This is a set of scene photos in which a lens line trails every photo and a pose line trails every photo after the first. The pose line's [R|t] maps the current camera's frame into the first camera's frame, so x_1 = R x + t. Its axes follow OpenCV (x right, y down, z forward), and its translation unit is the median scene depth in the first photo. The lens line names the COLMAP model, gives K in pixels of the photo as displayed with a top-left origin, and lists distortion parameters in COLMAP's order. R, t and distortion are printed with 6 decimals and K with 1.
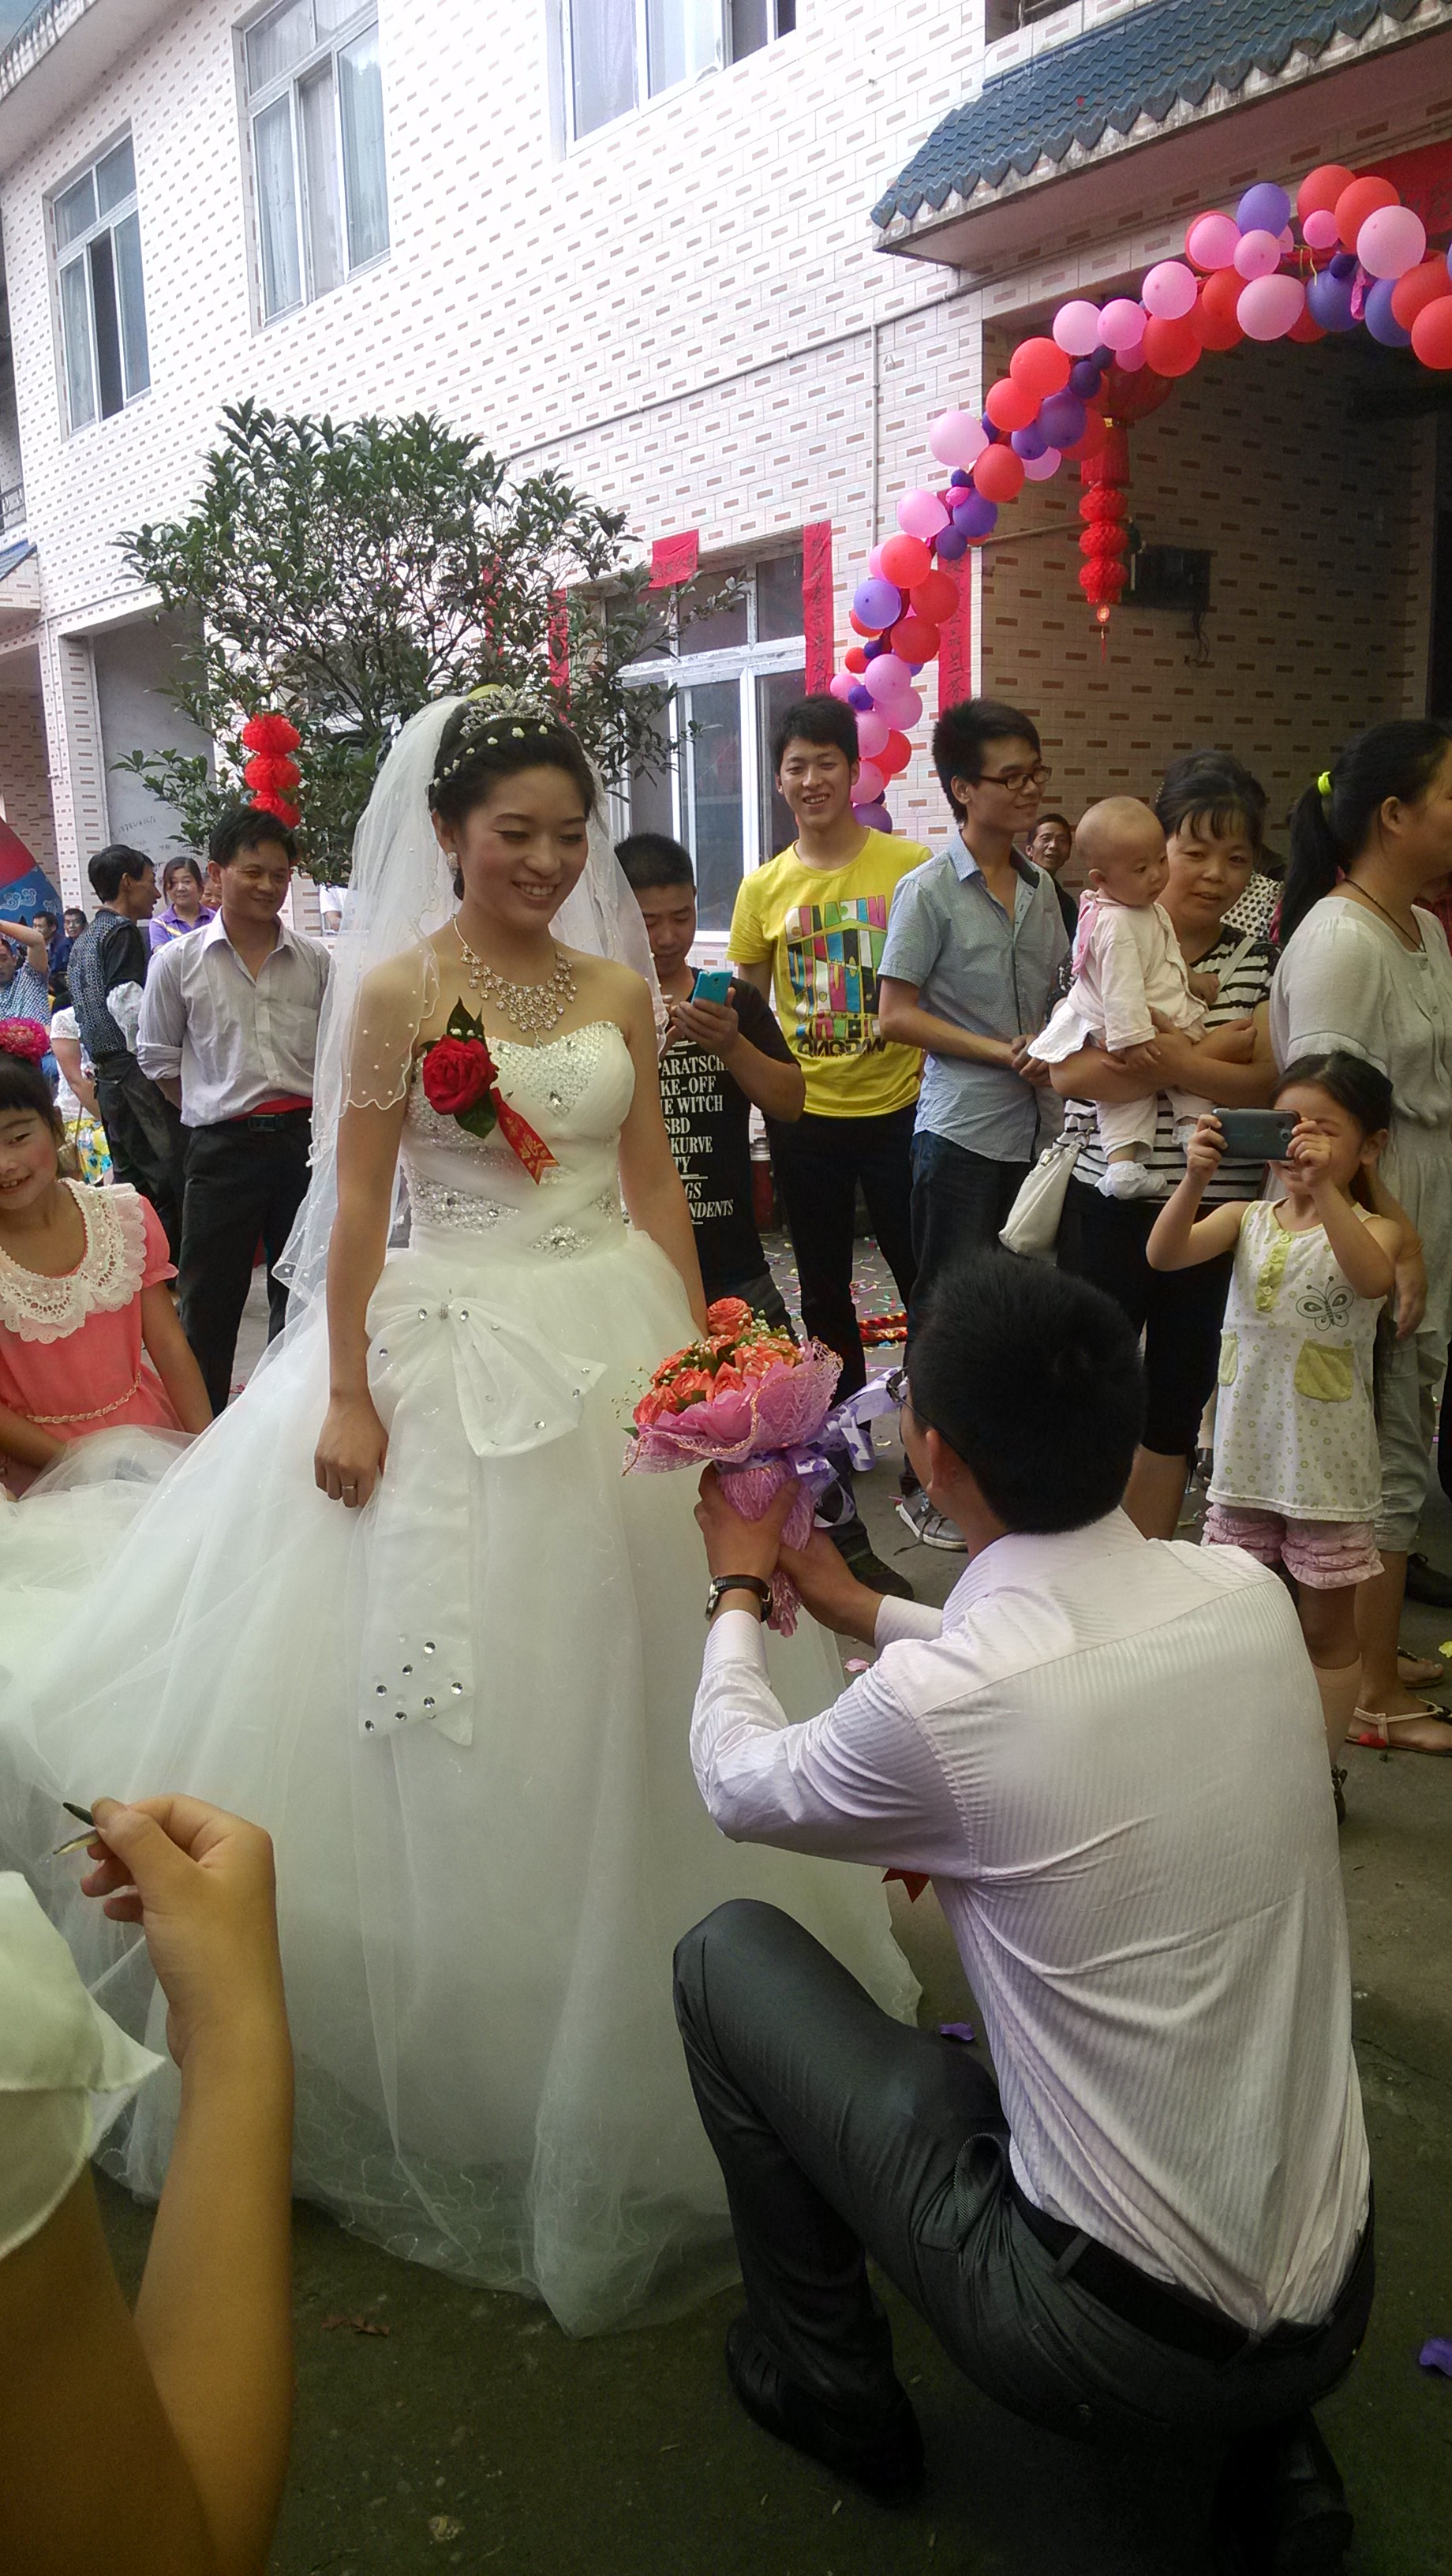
lens RADIAL K [[1993.5, 0, 780.8], [0, 1993.5, 1270.9], [0, 0, 1]] dist [0.107561, -0.174416]
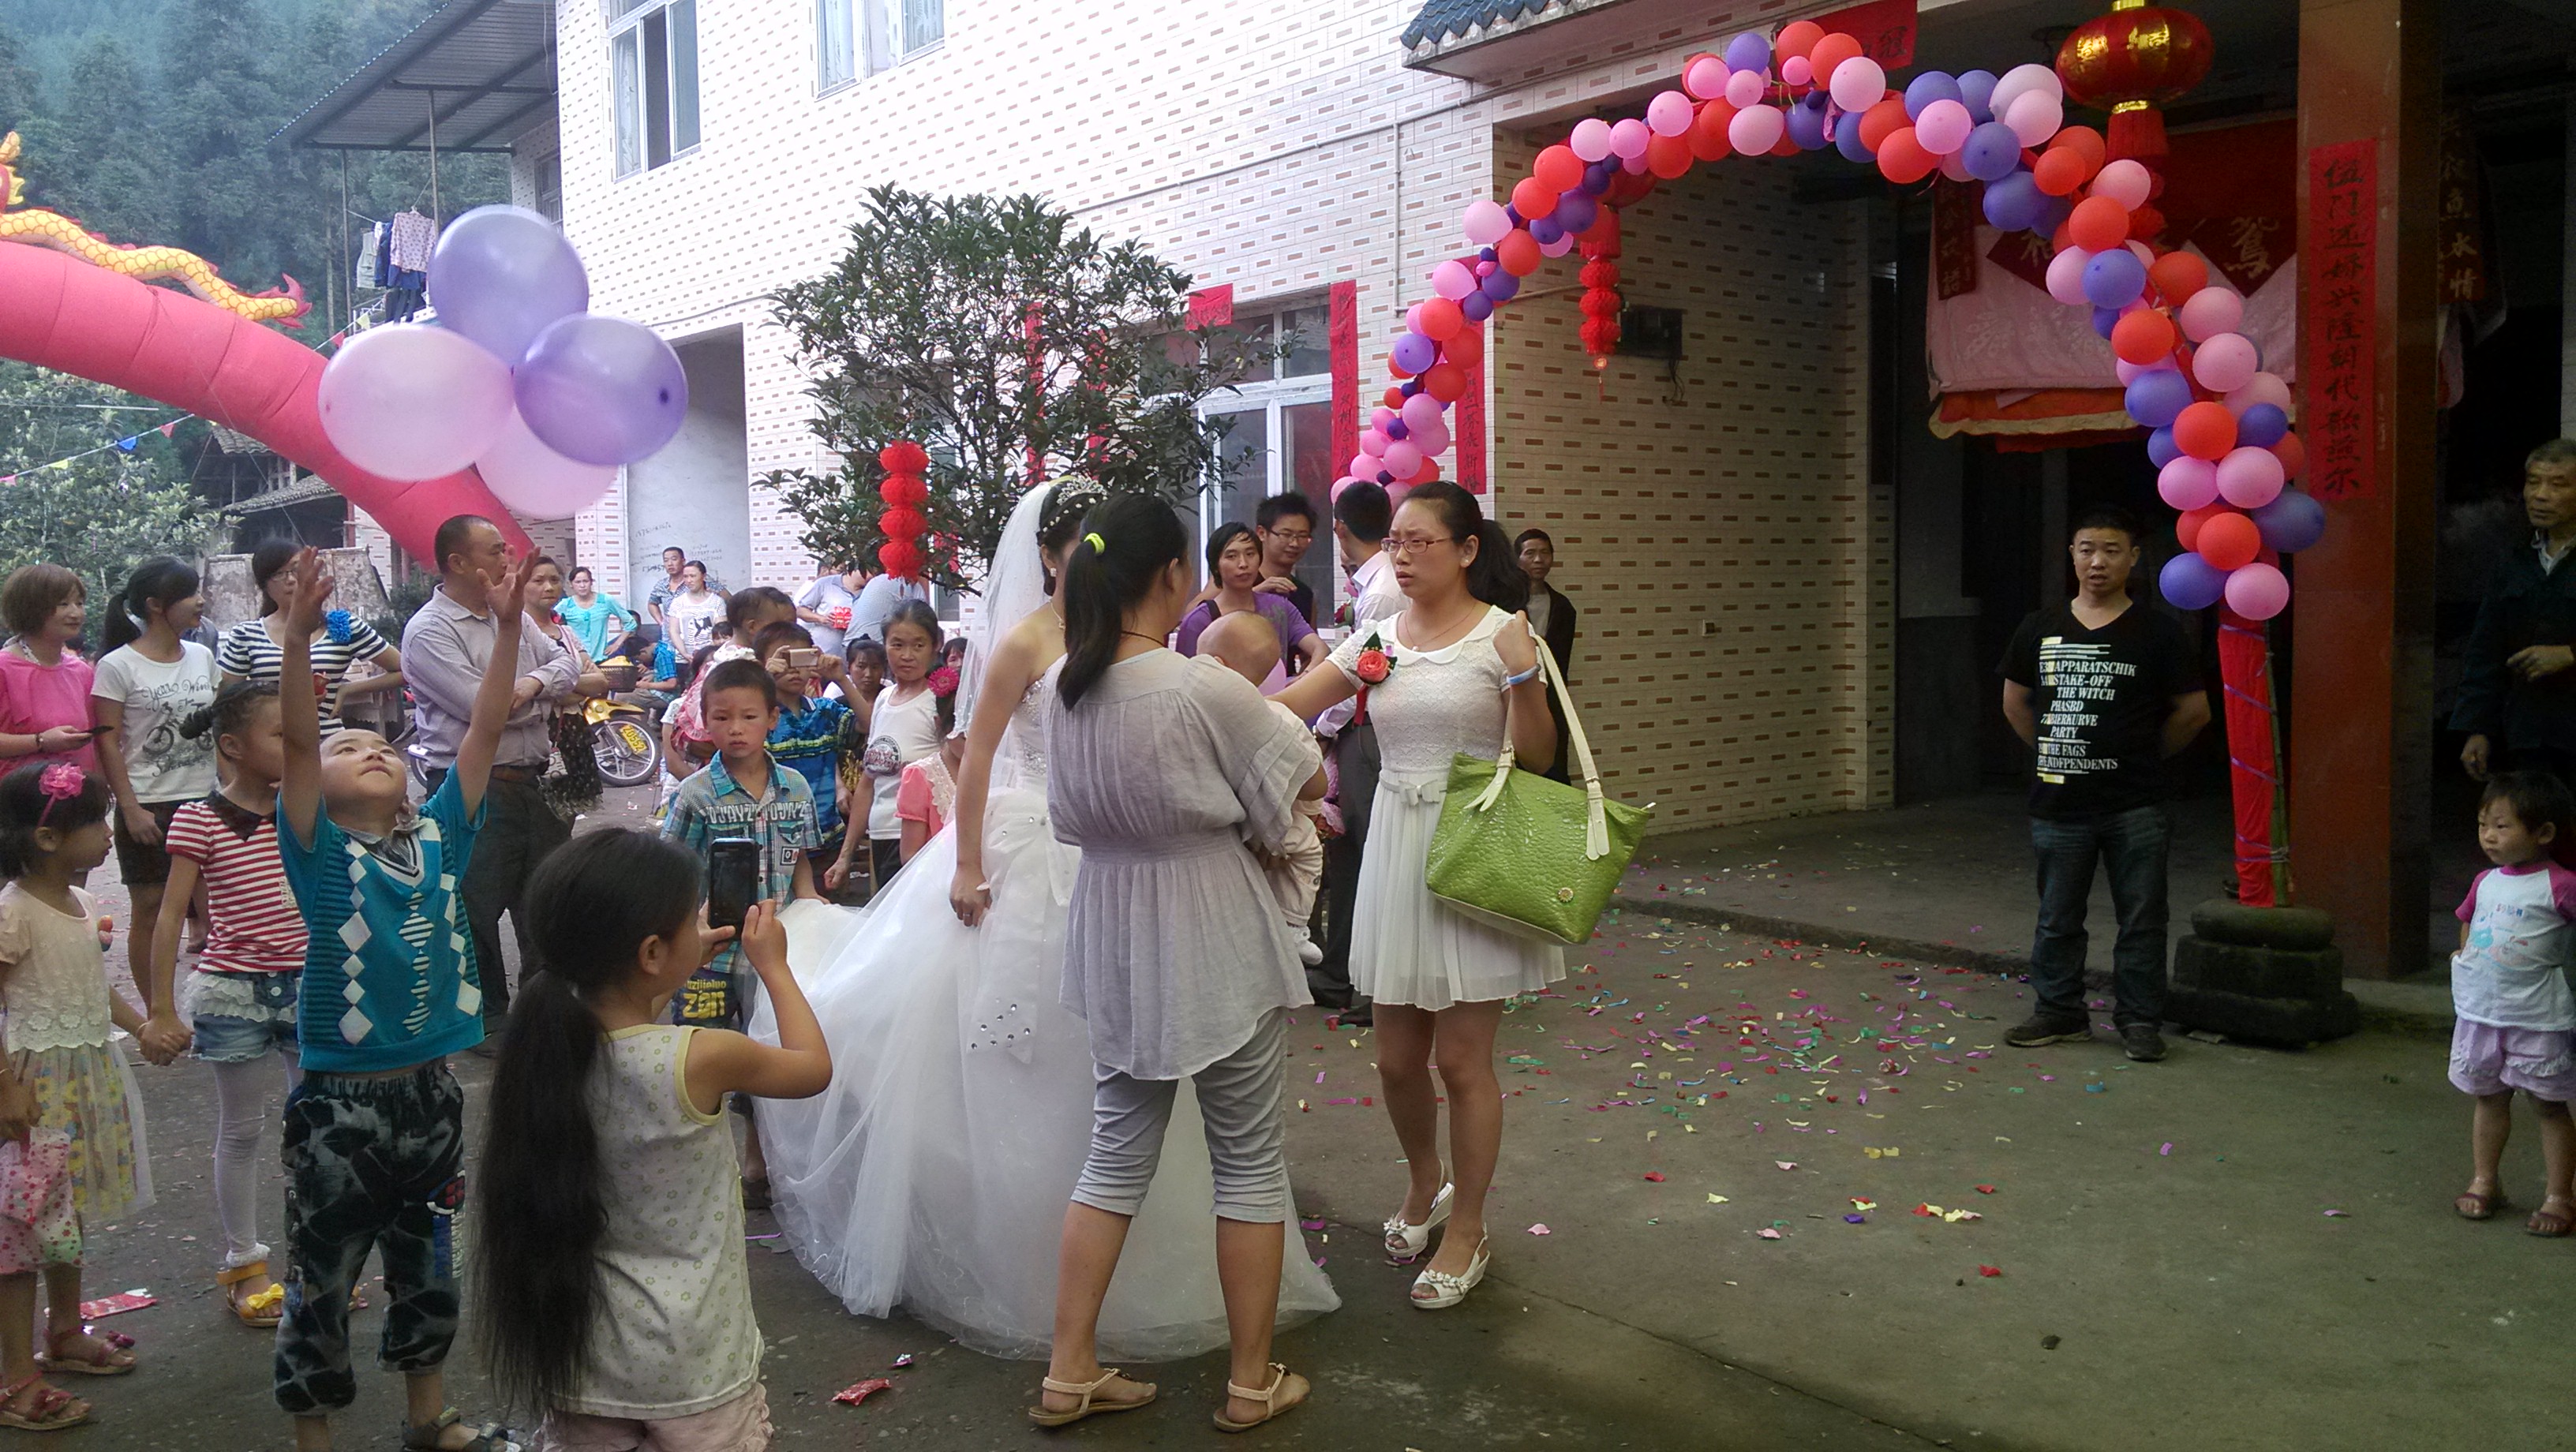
lens RADIAL K [[1993.5, 0, 1272.2], [0, 1993.5, 675.1], [0, 0, 1]] dist [0.107561, -0.174416]
pose [[0.999276, 0.006111, 0.037542, -0.070853], [-0.000537, 0.989176, -0.146735, 0.022871], [-0.038032, 0.146609, 0.988463, -0.109824]]
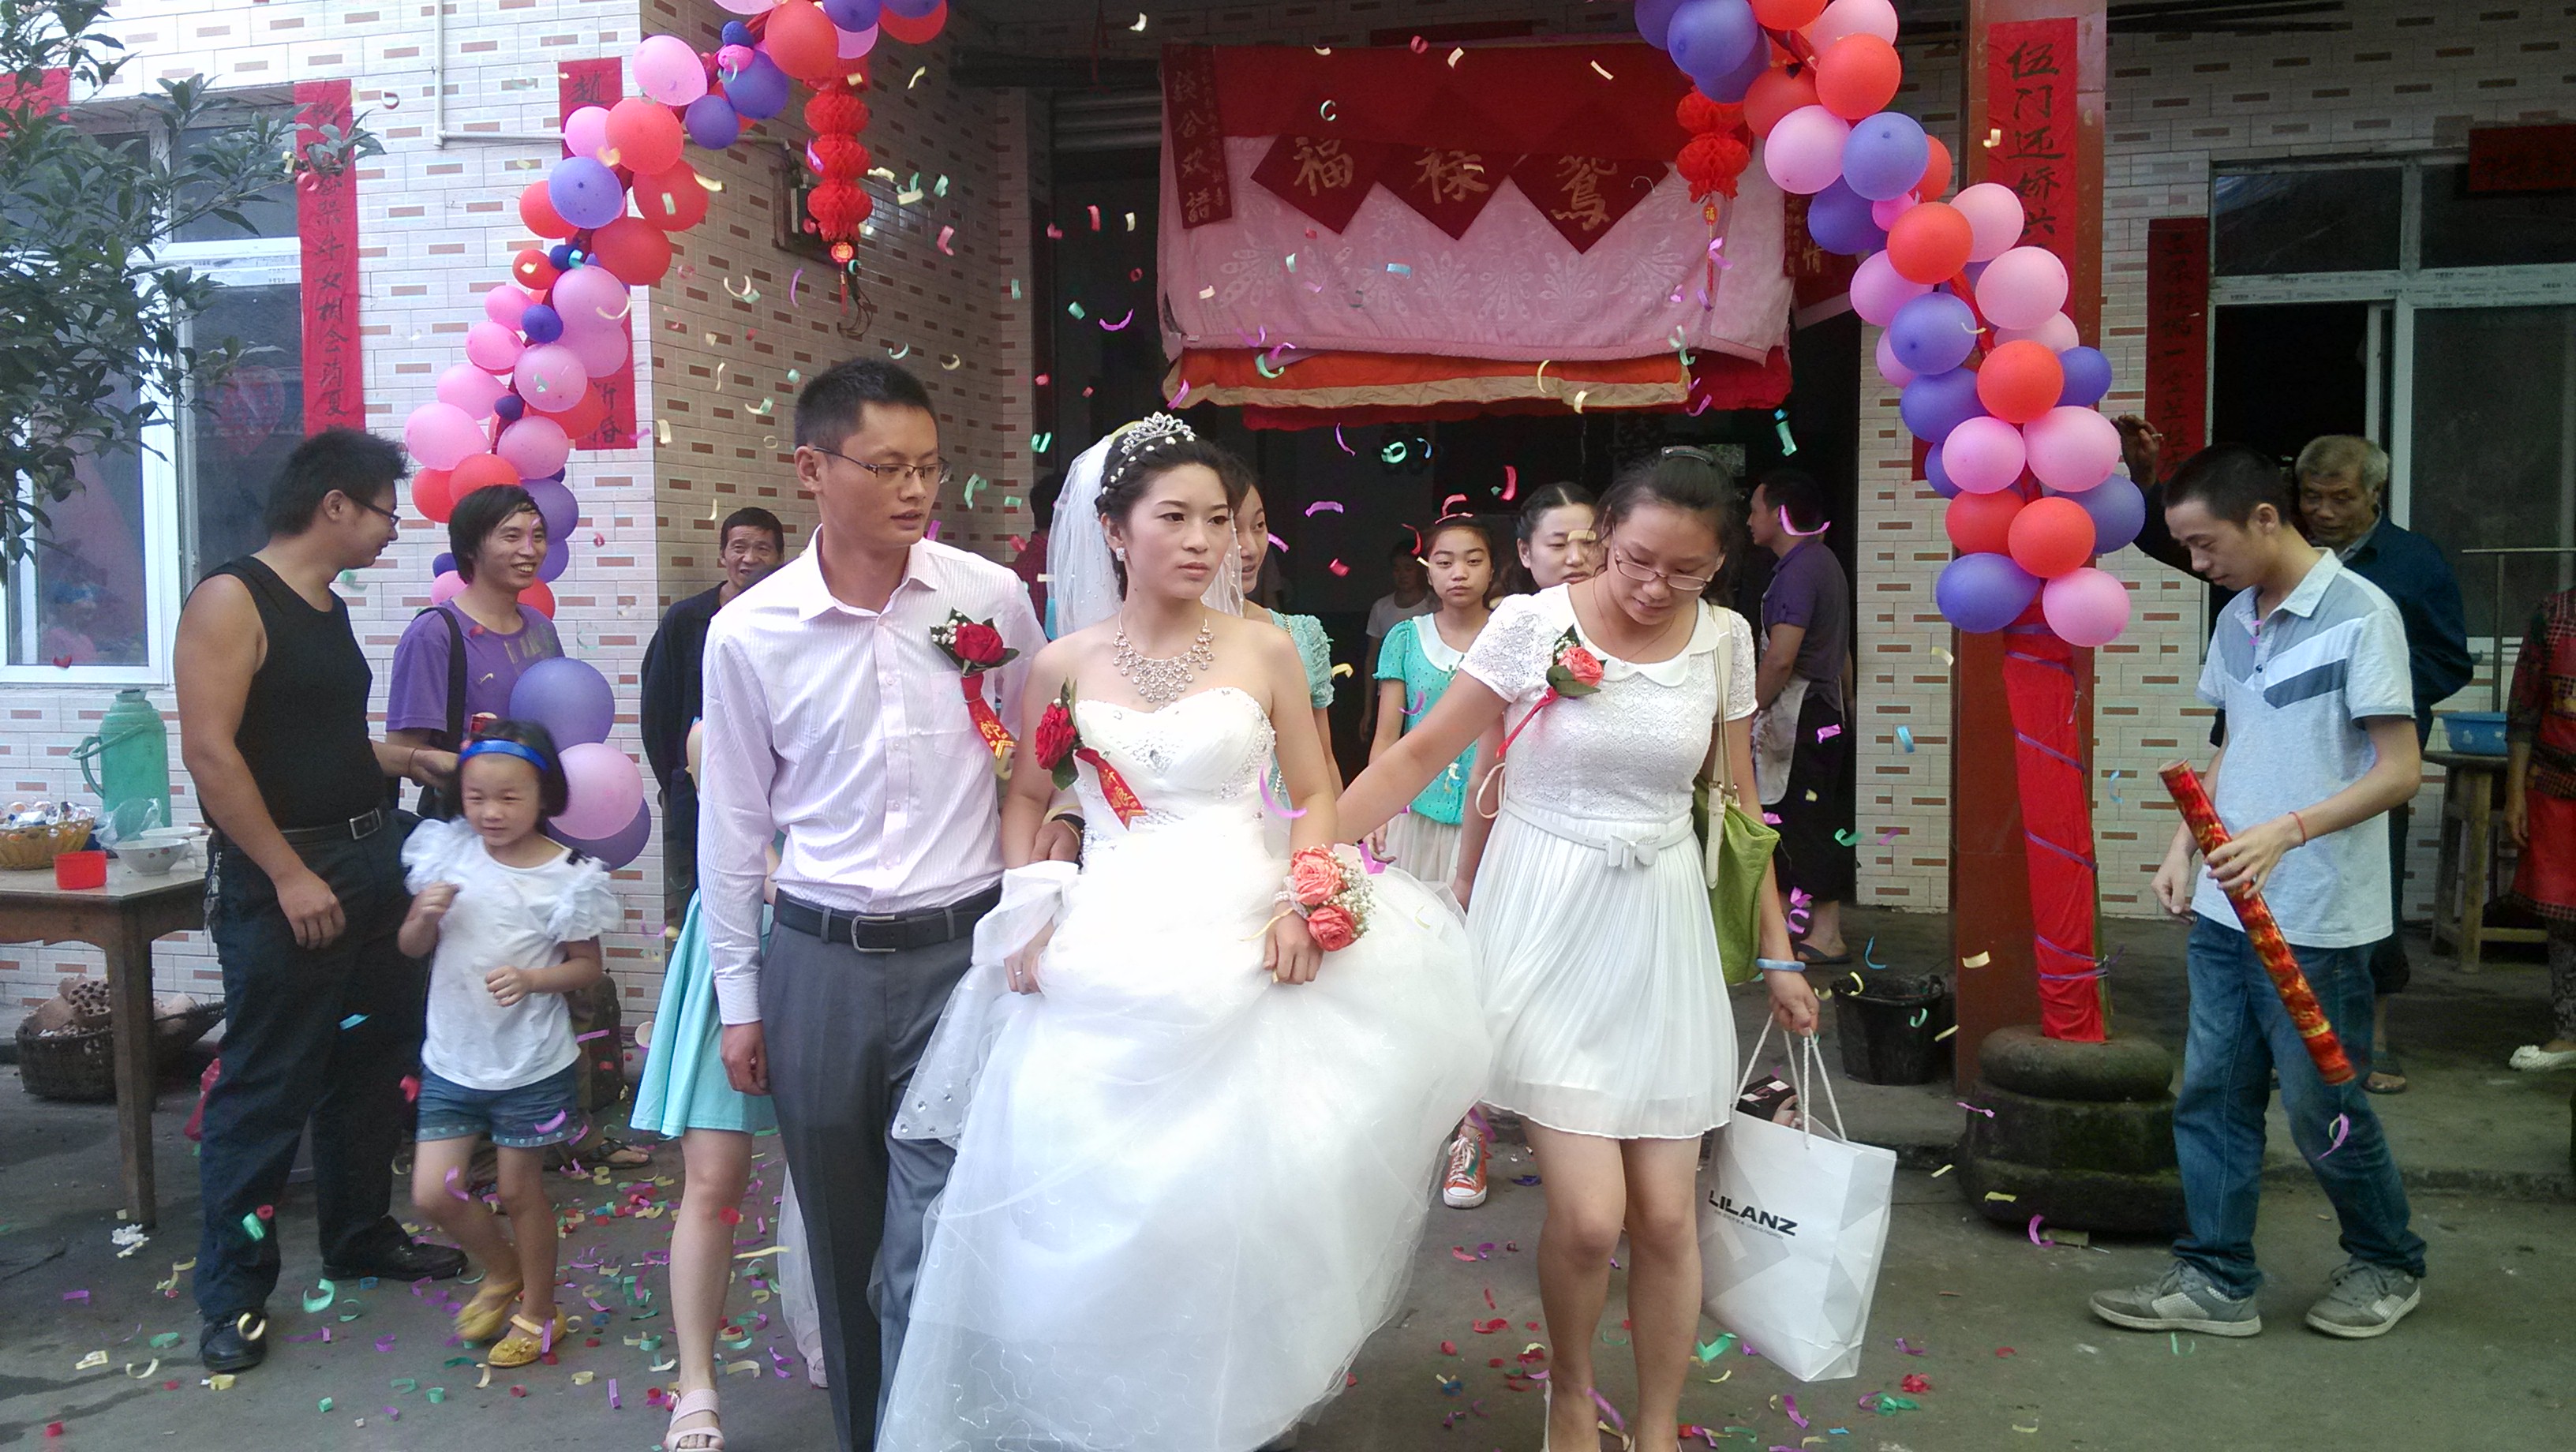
lens RADIAL K [[1993.3, 0, 1272.2], [0, 1993.3, 695.2], [0, 0, 1]] dist [0.086814, -0.135763]
pose [[0.773424, -0.023906, 0.633438, -0.188758], [0.115108, 0.987971, -0.103260, -0.063588], [-0.623350, 0.152777, 0.766873, 0.337325]]
